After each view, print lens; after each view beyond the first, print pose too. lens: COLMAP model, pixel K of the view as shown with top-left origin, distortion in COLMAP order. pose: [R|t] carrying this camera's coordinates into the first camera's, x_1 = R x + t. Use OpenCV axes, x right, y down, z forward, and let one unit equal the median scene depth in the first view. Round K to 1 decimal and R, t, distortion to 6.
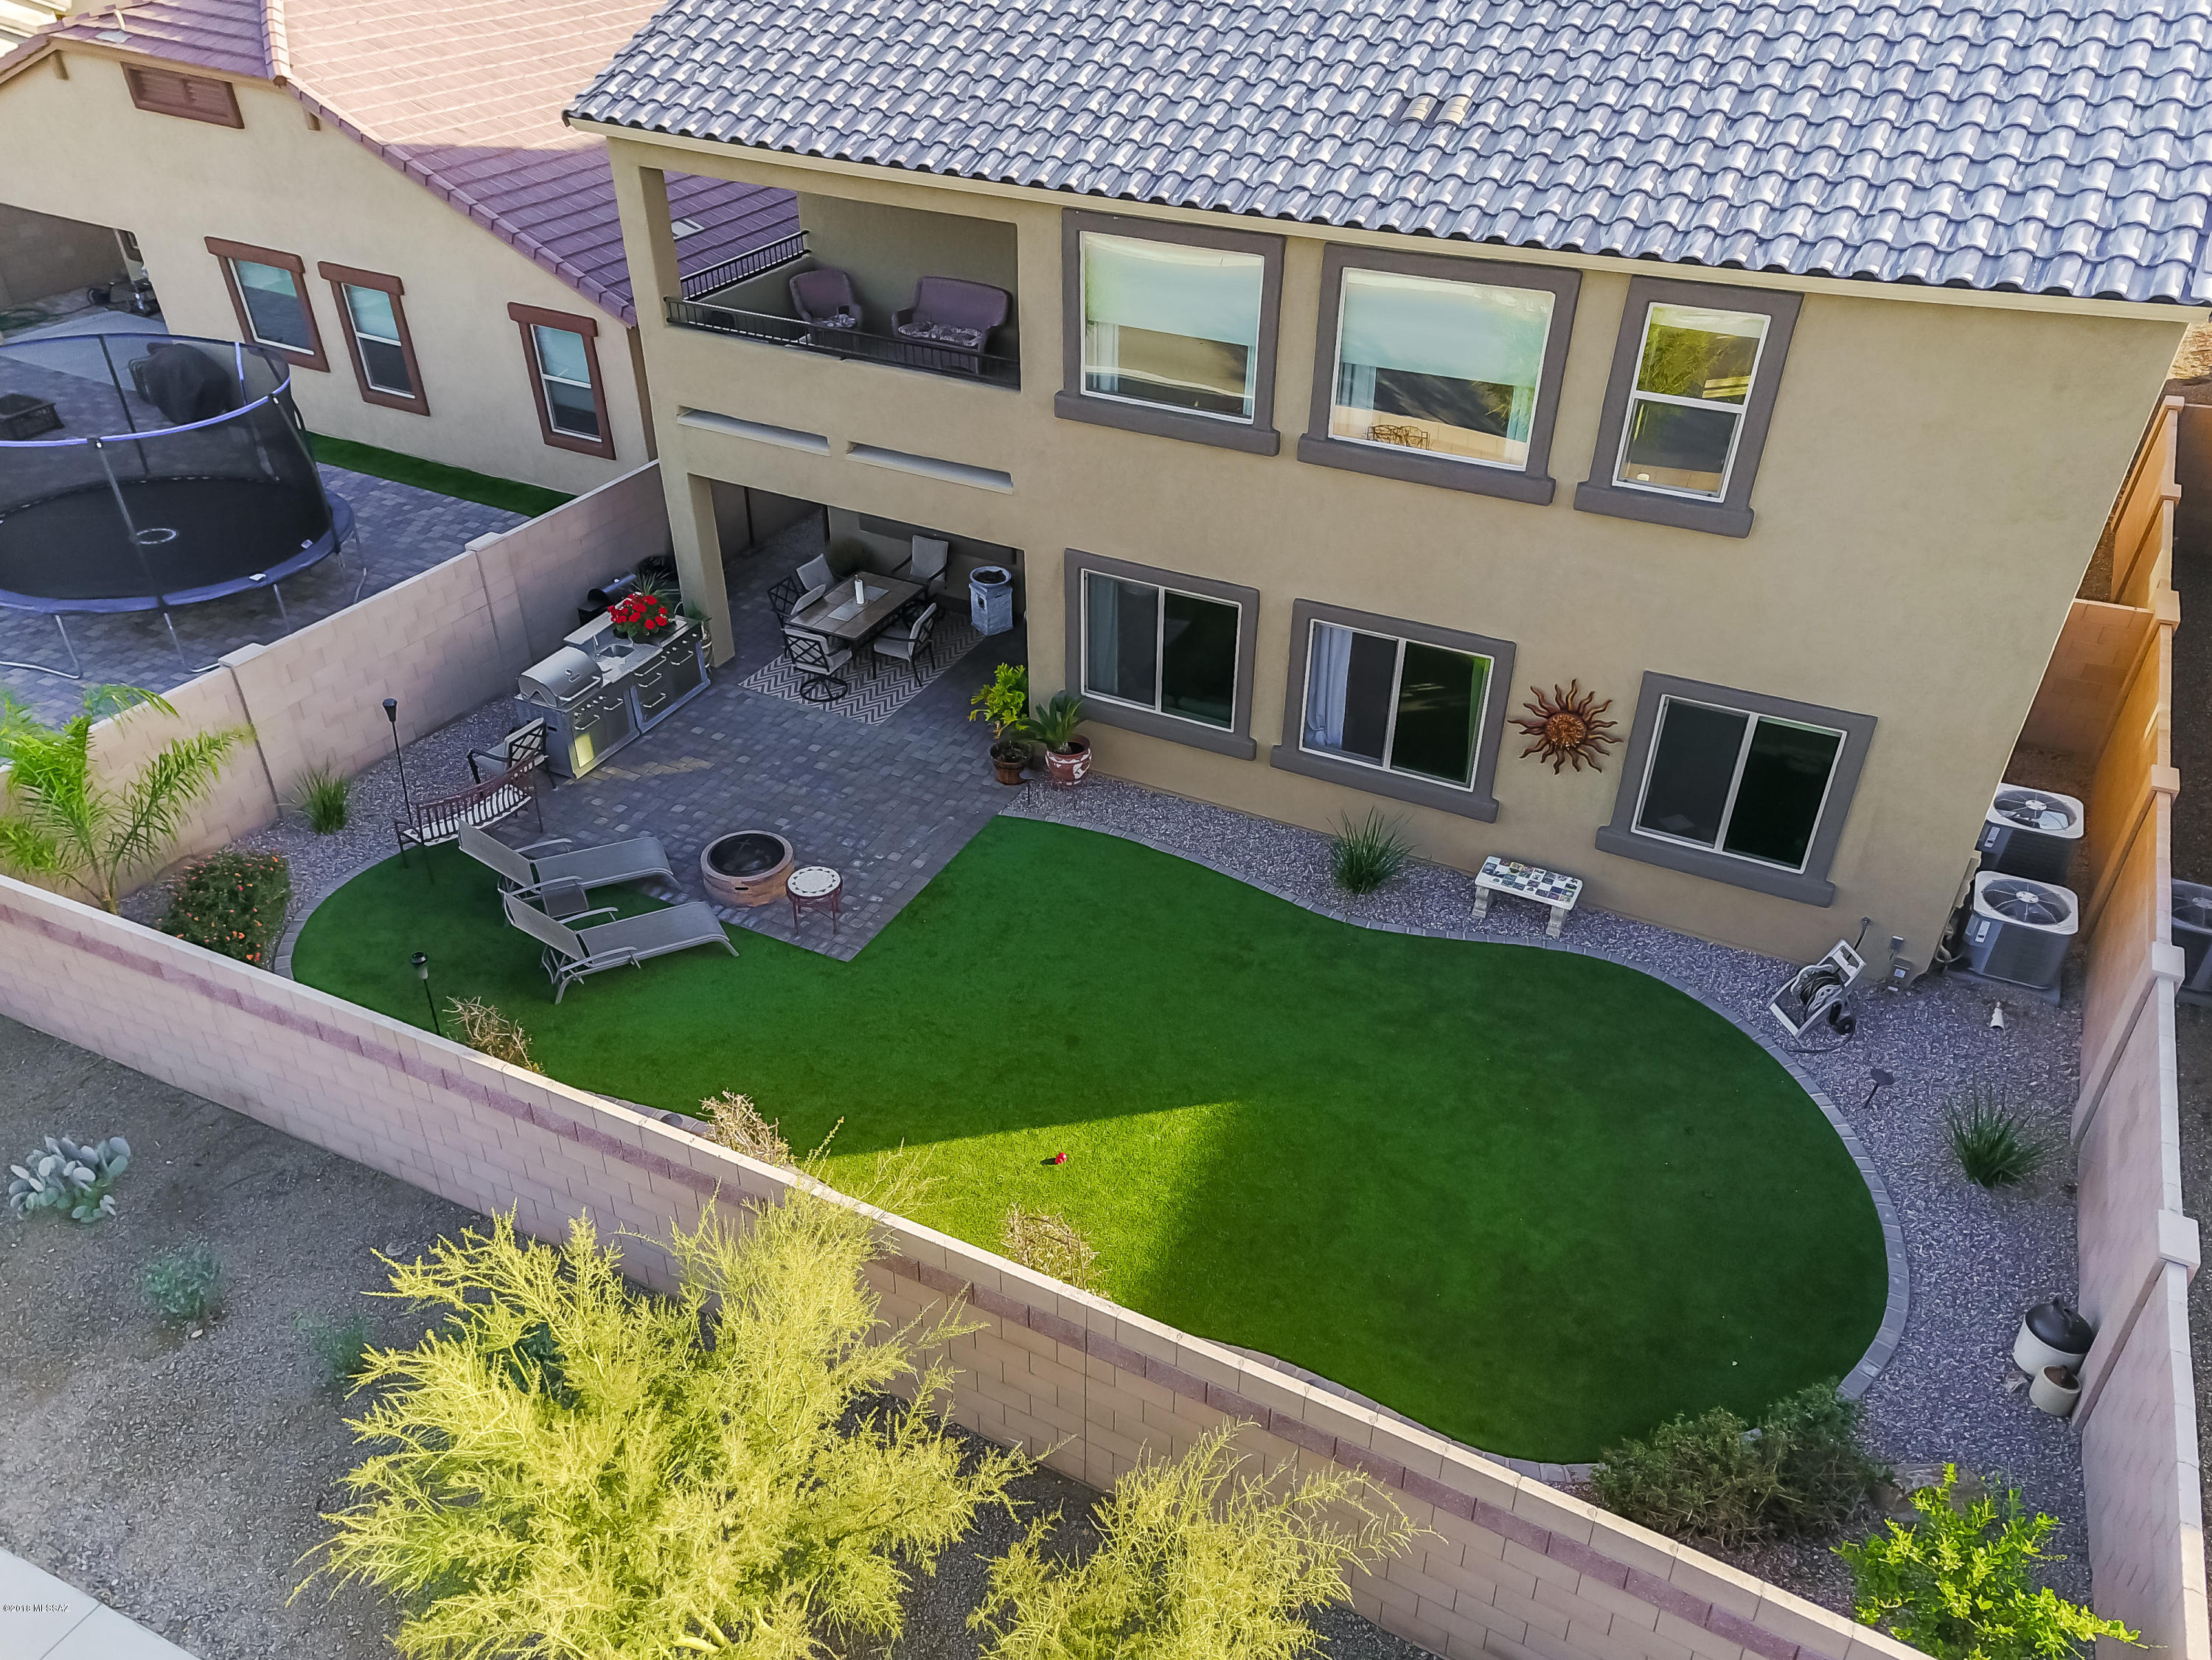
lens RADIAL K [[1639.2, 0, 1106.0], [0, 1639.2, 830.0], [0, 0, 1]] dist [0.098331, 0.131700]
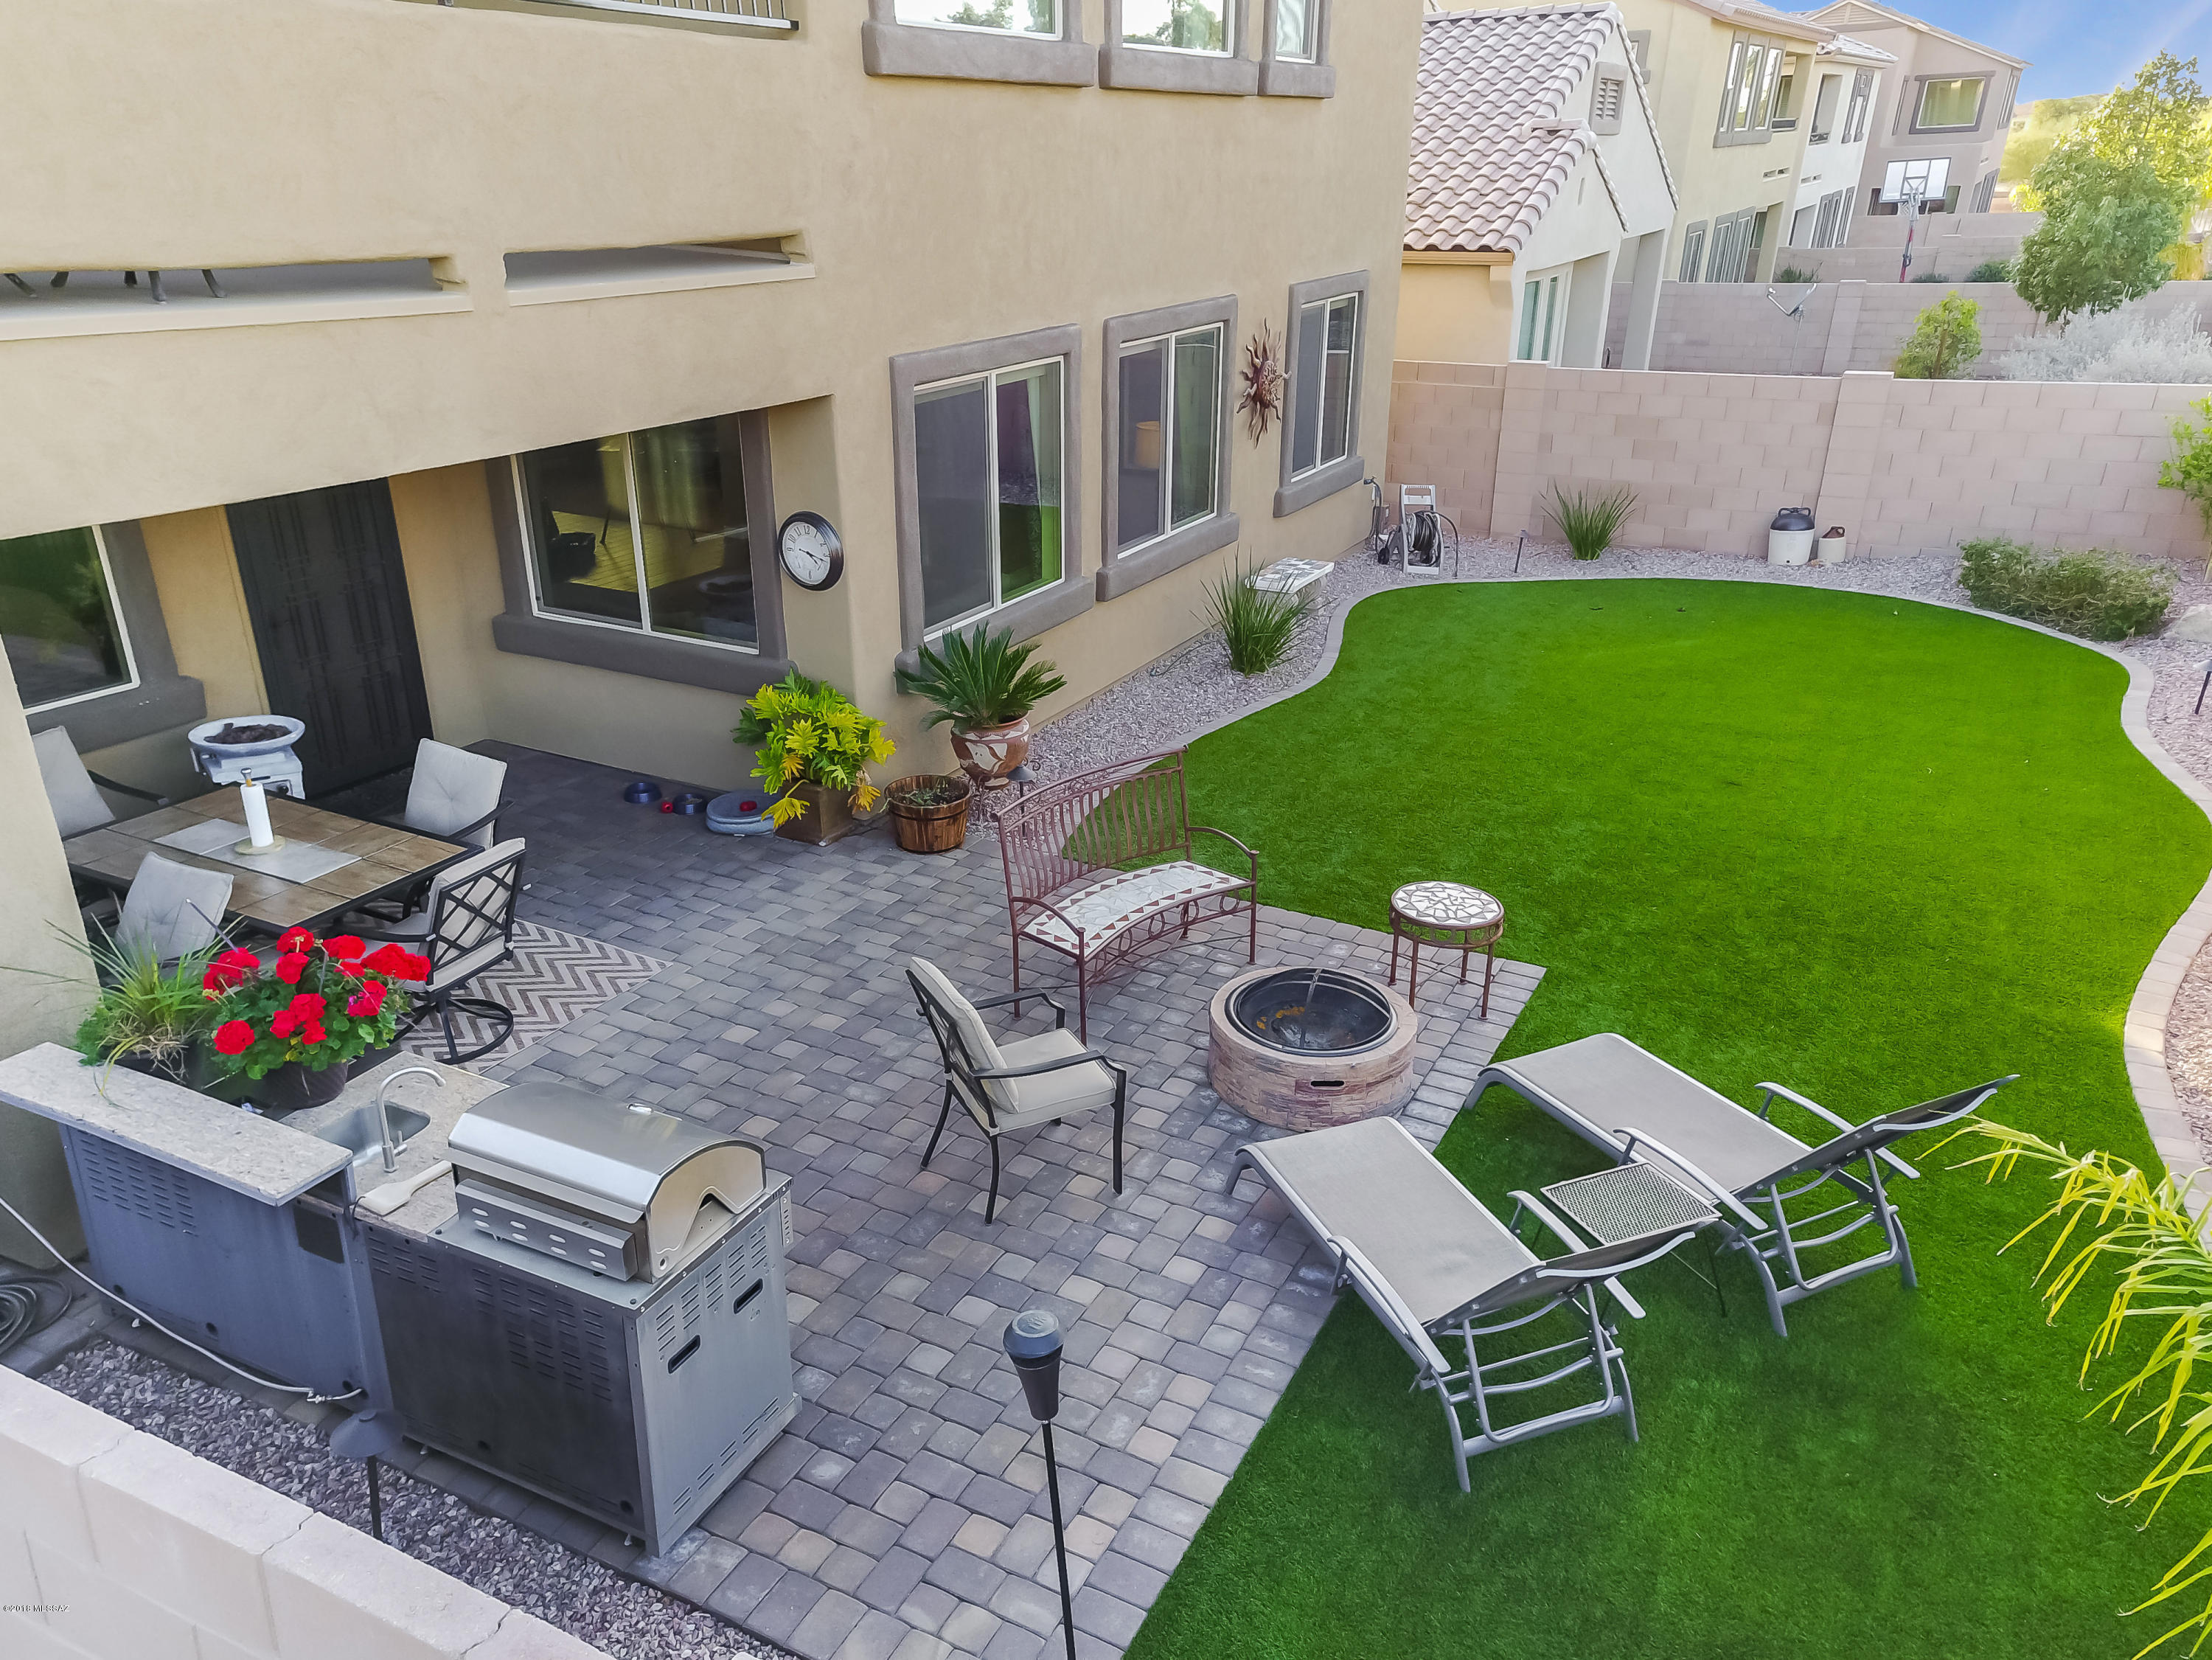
lens RADIAL K [[1640.6, 0, 1106.0], [0, 1640.6, 830.0], [0, 0, 1]] dist [0.184997, -0.000015]
pose [[0.016064, -0.386047, 0.922339, -0.657121], [0.554448, 0.771082, 0.313081, -0.206566], [-0.832064, 0.506359, 0.226430, 0.994932]]
